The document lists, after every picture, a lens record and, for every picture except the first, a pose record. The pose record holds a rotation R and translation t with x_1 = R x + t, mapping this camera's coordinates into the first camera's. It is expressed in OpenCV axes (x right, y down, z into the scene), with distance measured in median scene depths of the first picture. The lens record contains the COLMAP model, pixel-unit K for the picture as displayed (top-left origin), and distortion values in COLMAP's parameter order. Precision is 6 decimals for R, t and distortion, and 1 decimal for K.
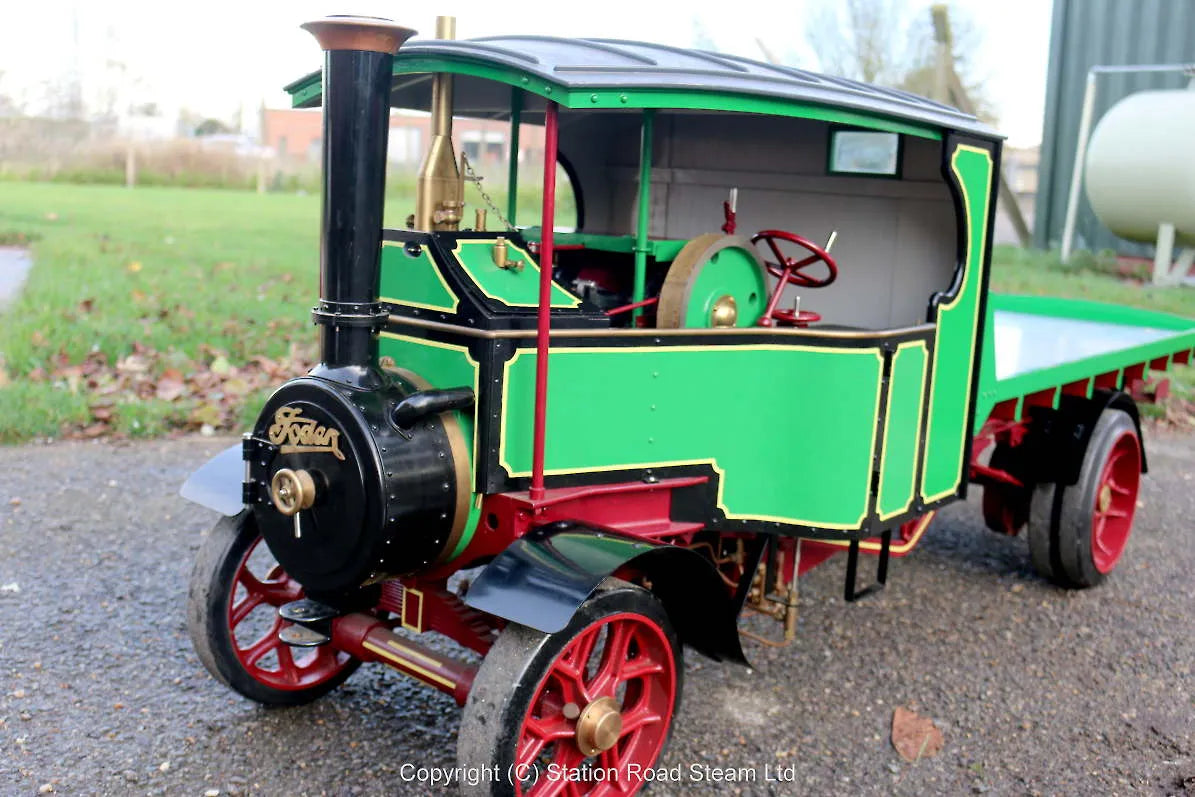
lens RADIAL K [[1265.1, 0, 597.5], [0, 1265.1, 398.5], [0, 0, 1]] dist [-0.093431, 0.013412]
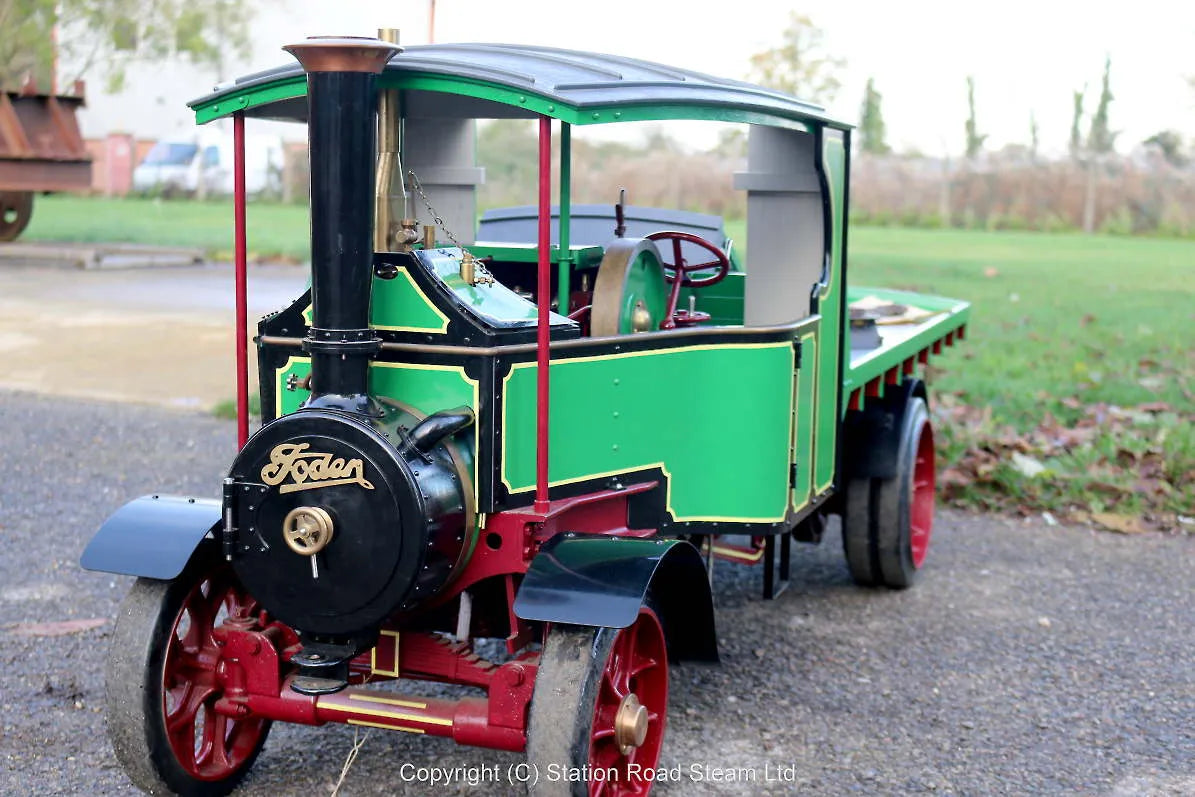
lens RADIAL K [[1753.3, 0, 597.5], [0, 1753.3, 398.5], [0, 0, 1]] dist [-0.037305, -0.062520]
pose [[0.935843, -0.085563, 0.341873, -0.461206], [0.097929, 0.995011, -0.019043, 0.020205], [-0.338538, 0.051301, 0.939553, -0.313295]]
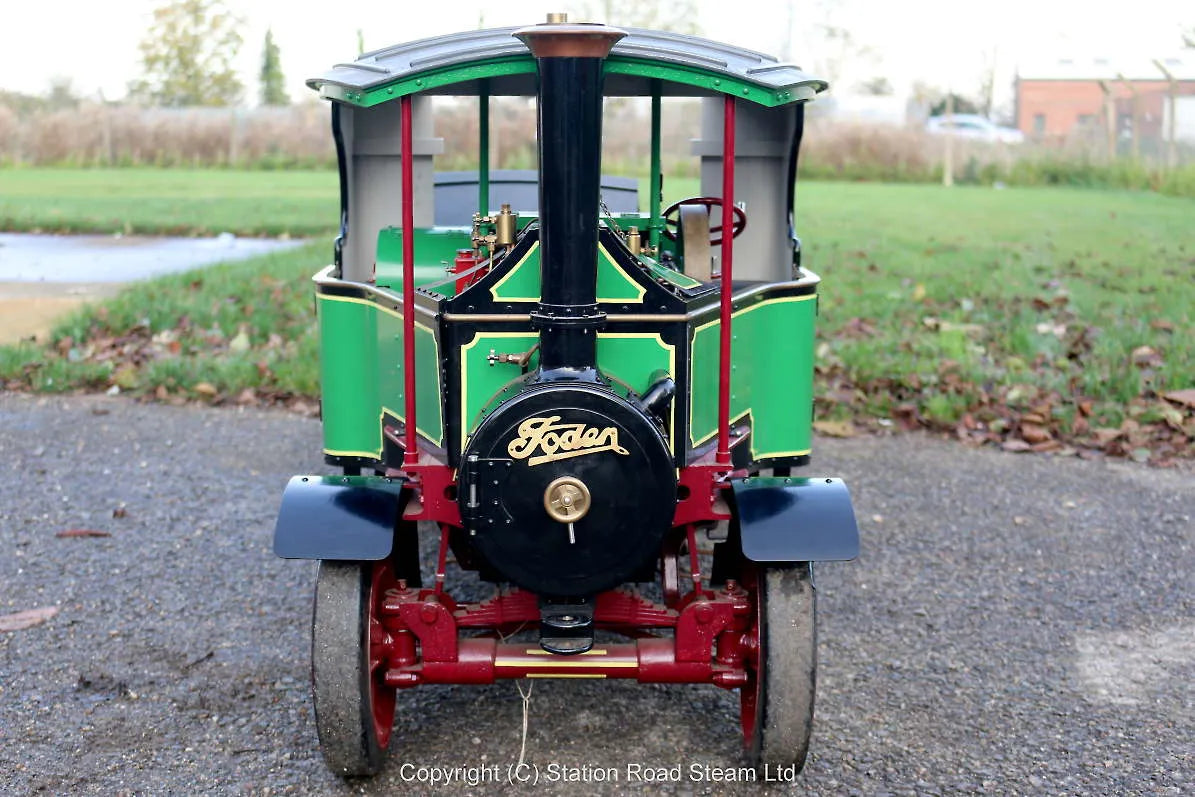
lens RADIAL K [[1609.2, 0, 597.5], [0, 1609.2, 398.5], [0, 0, 1]] dist [-0.079937, 0.035472]
pose [[0.759024, -0.162112, 0.630557, -0.969434], [0.153622, 0.985752, 0.068510, -0.084190], [-0.632679, 0.044866, 0.773114, -0.004480]]
